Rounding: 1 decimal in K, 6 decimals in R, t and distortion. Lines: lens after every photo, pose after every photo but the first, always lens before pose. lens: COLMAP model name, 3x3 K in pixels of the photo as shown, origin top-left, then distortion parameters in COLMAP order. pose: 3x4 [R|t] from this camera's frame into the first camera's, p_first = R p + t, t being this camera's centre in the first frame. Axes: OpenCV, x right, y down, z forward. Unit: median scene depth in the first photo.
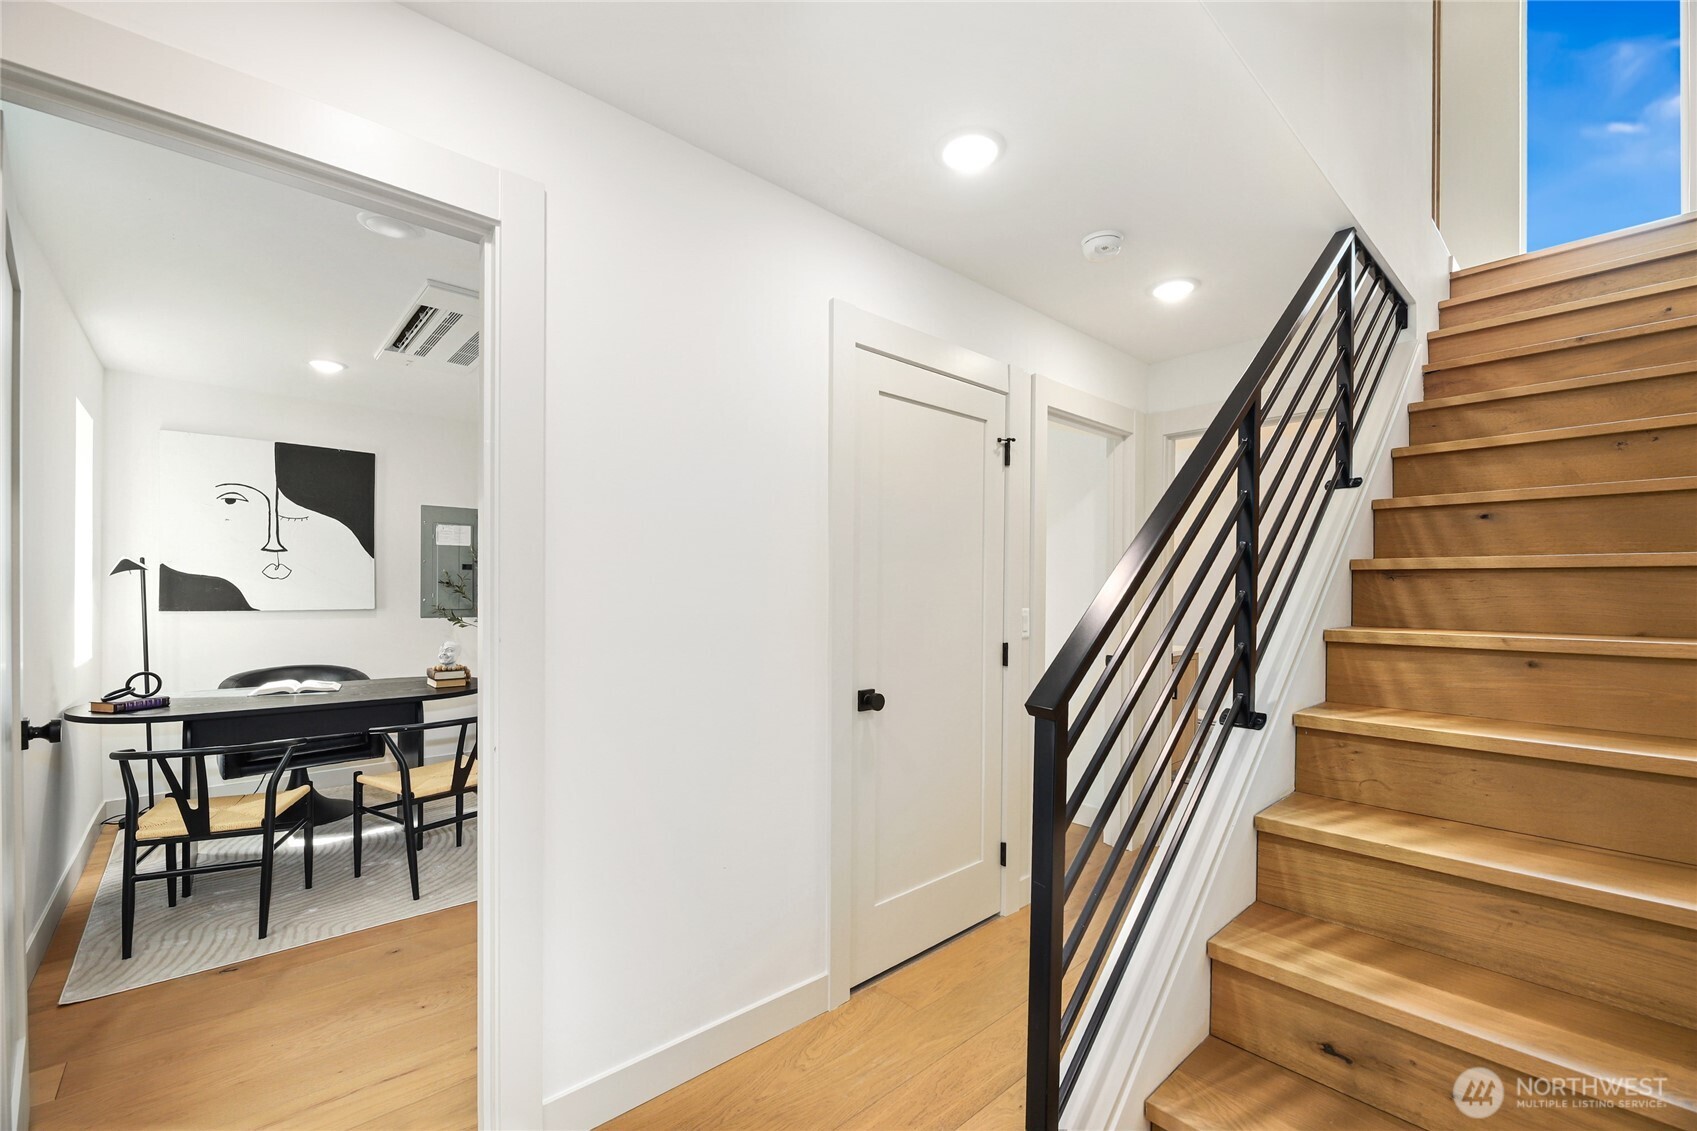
lens RADIAL K [[687.1, 0, 843.0], [0, 687.1, 575.1], [0, 0, 1]] dist [-0.000889, -0.000358]
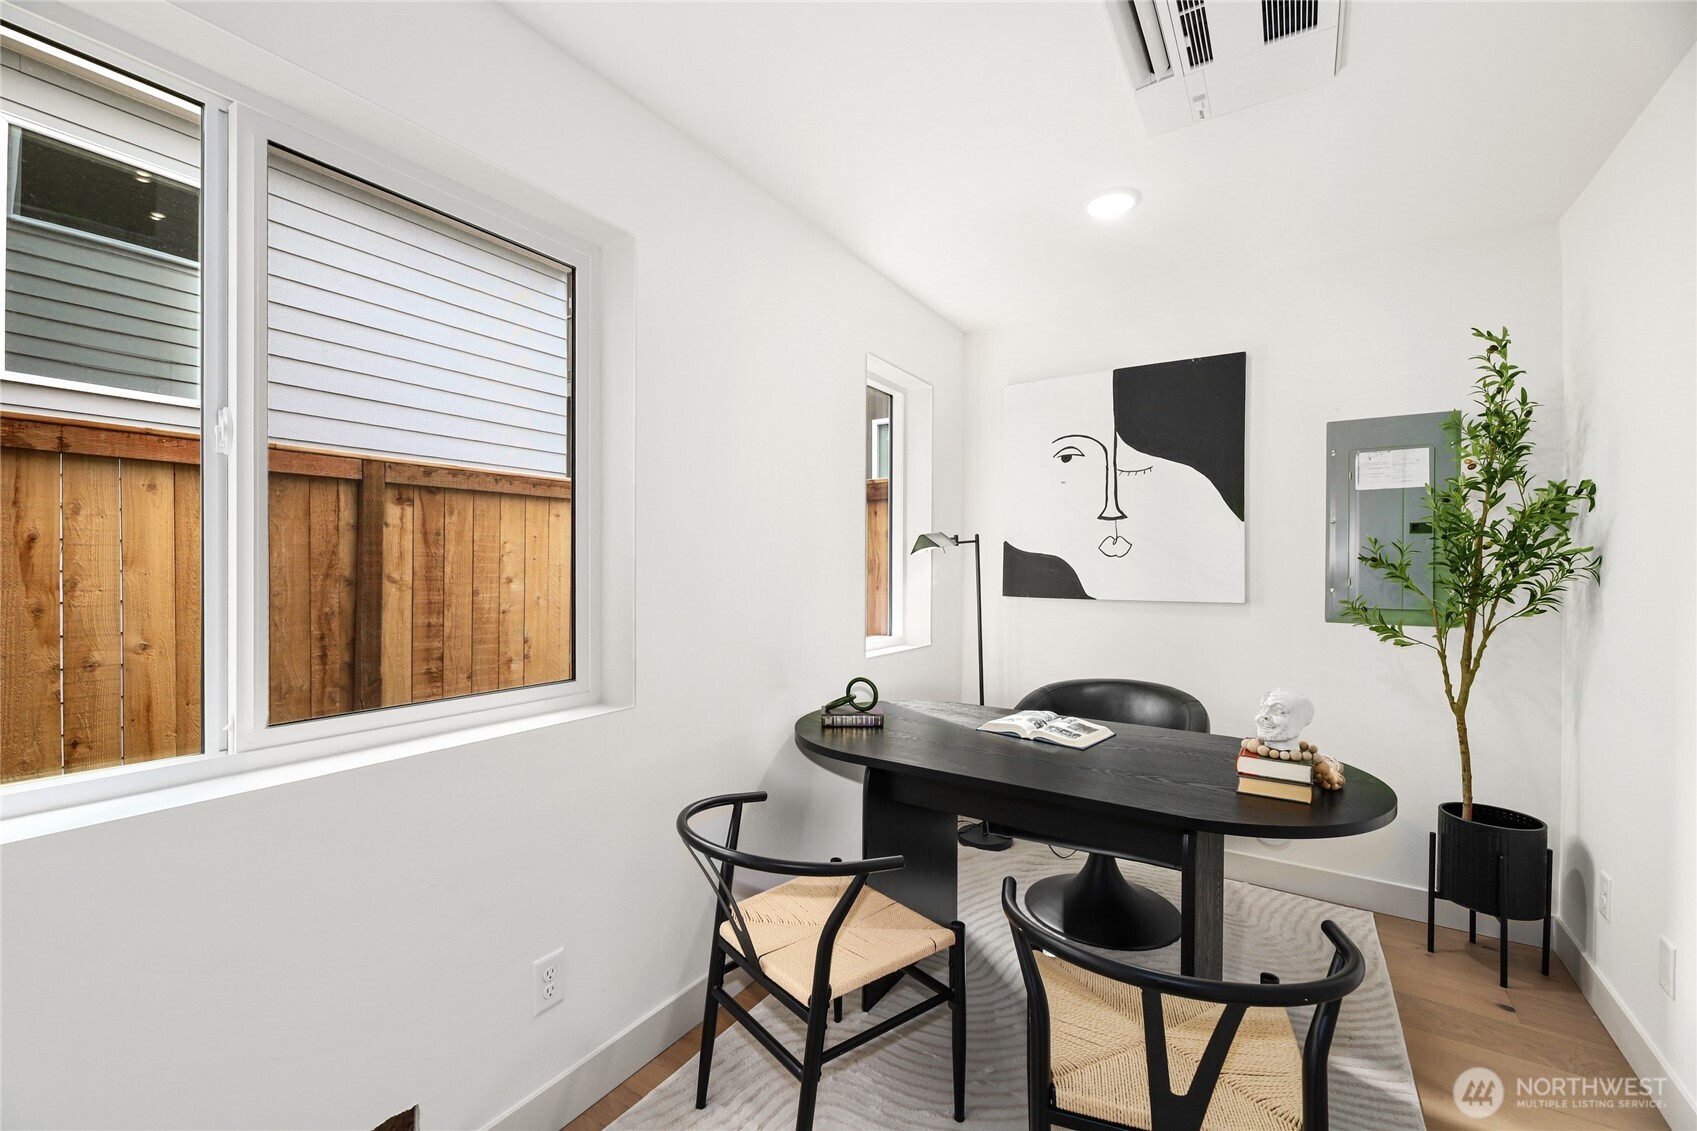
lens RADIAL K [[687.1, 0, 843.0], [0, 687.1, 575.1], [0, 0, 1]] dist [-0.000889, -0.000358]
pose [[0.260343, 0.005861, -0.965498, -0.192247], [0.016541, 0.999808, 0.010529, 0.012452], [0.965374, -0.018711, 0.260196, 0.525082]]
